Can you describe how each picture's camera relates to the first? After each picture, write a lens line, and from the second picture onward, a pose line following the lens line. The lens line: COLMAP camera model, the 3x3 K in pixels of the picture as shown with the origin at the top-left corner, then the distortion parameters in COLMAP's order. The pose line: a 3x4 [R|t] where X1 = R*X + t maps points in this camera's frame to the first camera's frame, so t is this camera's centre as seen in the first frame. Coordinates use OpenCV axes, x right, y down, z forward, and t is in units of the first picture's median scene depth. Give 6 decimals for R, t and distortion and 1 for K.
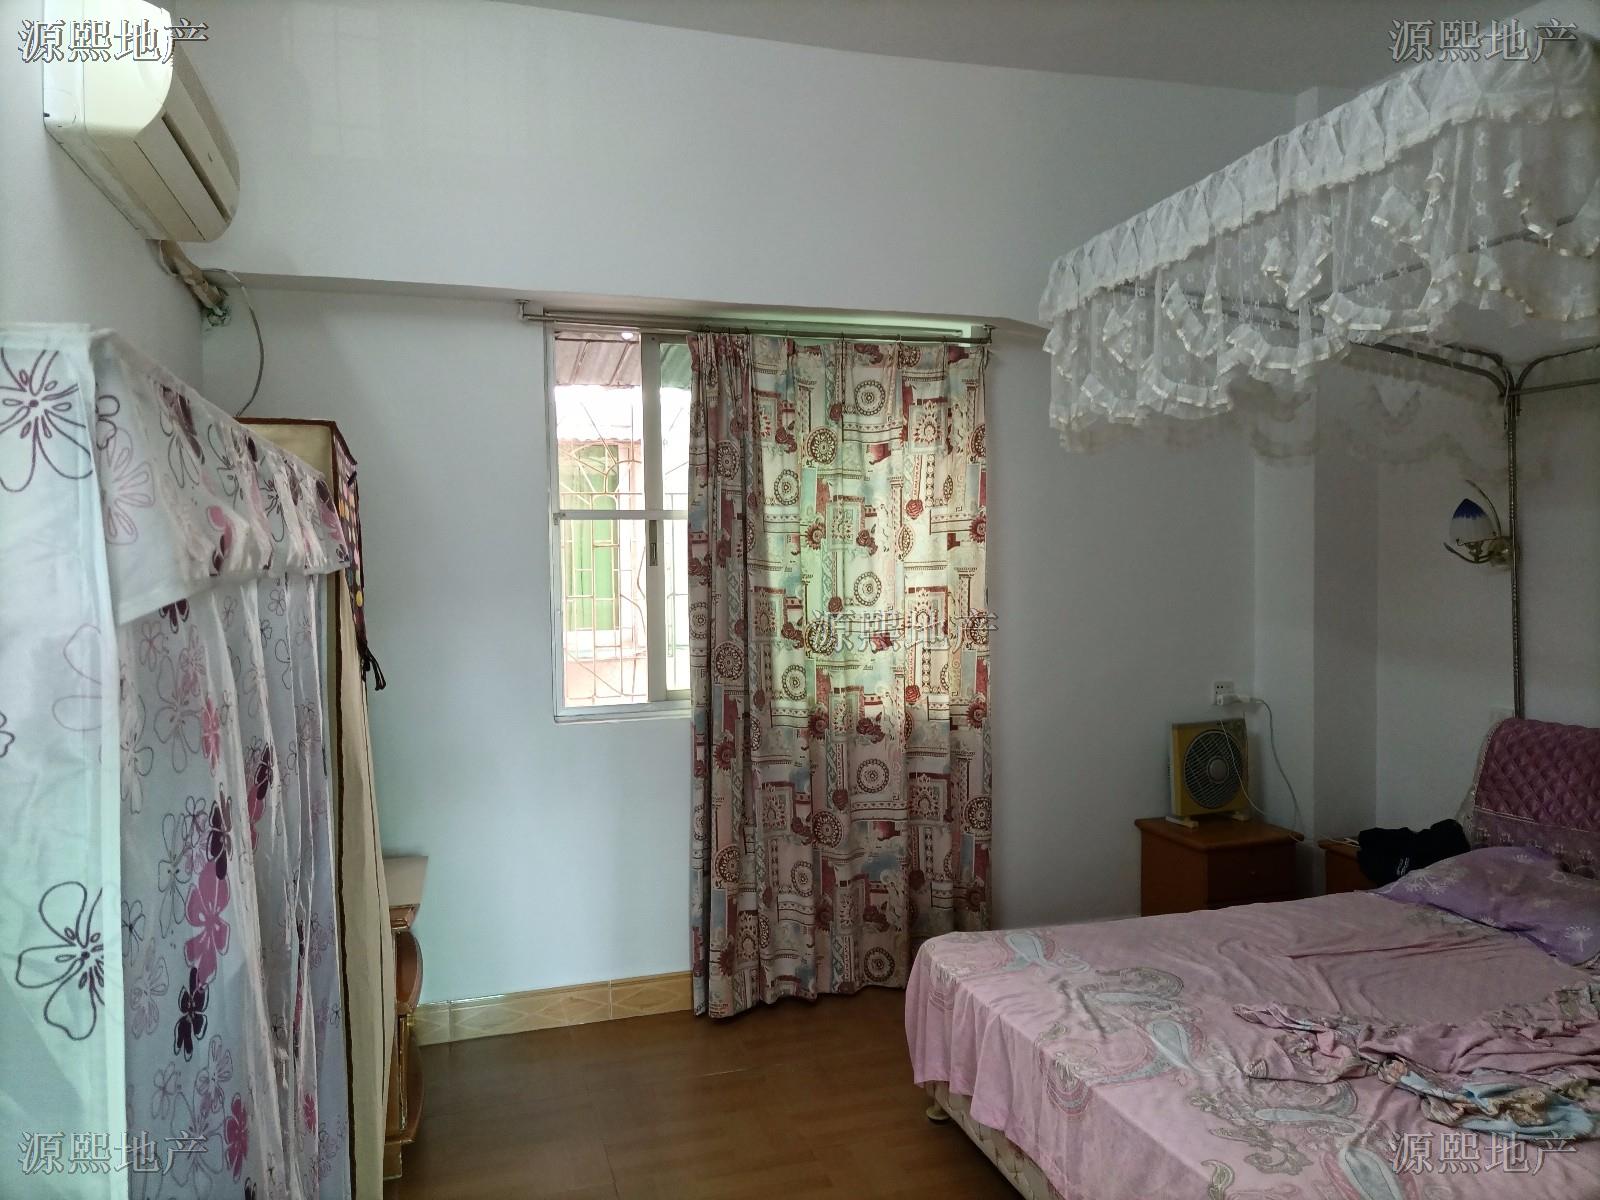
lens RADIAL K [[1173.8, 0, 801.2], [0, 1173.8, 601.0], [0, 0, 1]] dist [0.040285, -0.035313]
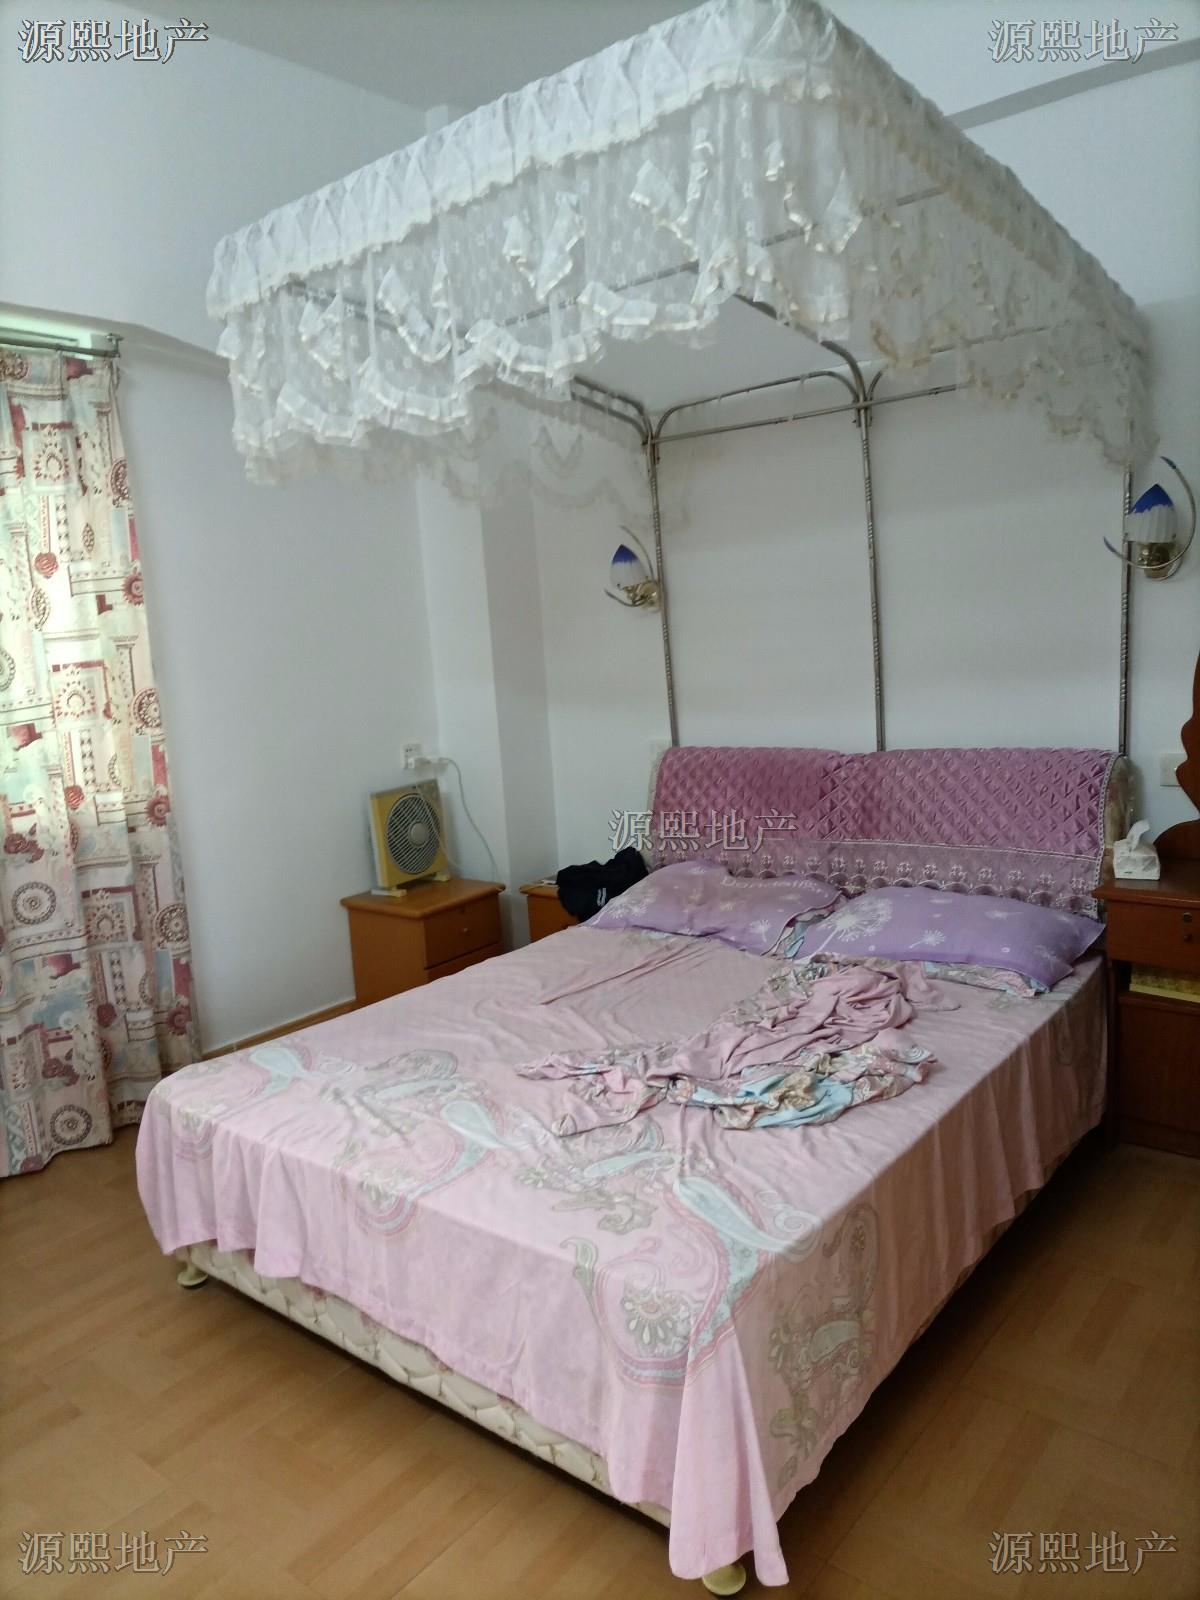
lens RADIAL K [[1173.8, 0, 602.5], [0, 1173.8, 799.3], [0, 0, 1]] dist [0.040285, -0.035313]
pose [[0.834358, -0.127338, 0.536314, -0.053330], [0.075503, 0.990182, 0.117639, 0.017222], [-0.546028, -0.057660, 0.835780, 0.155631]]
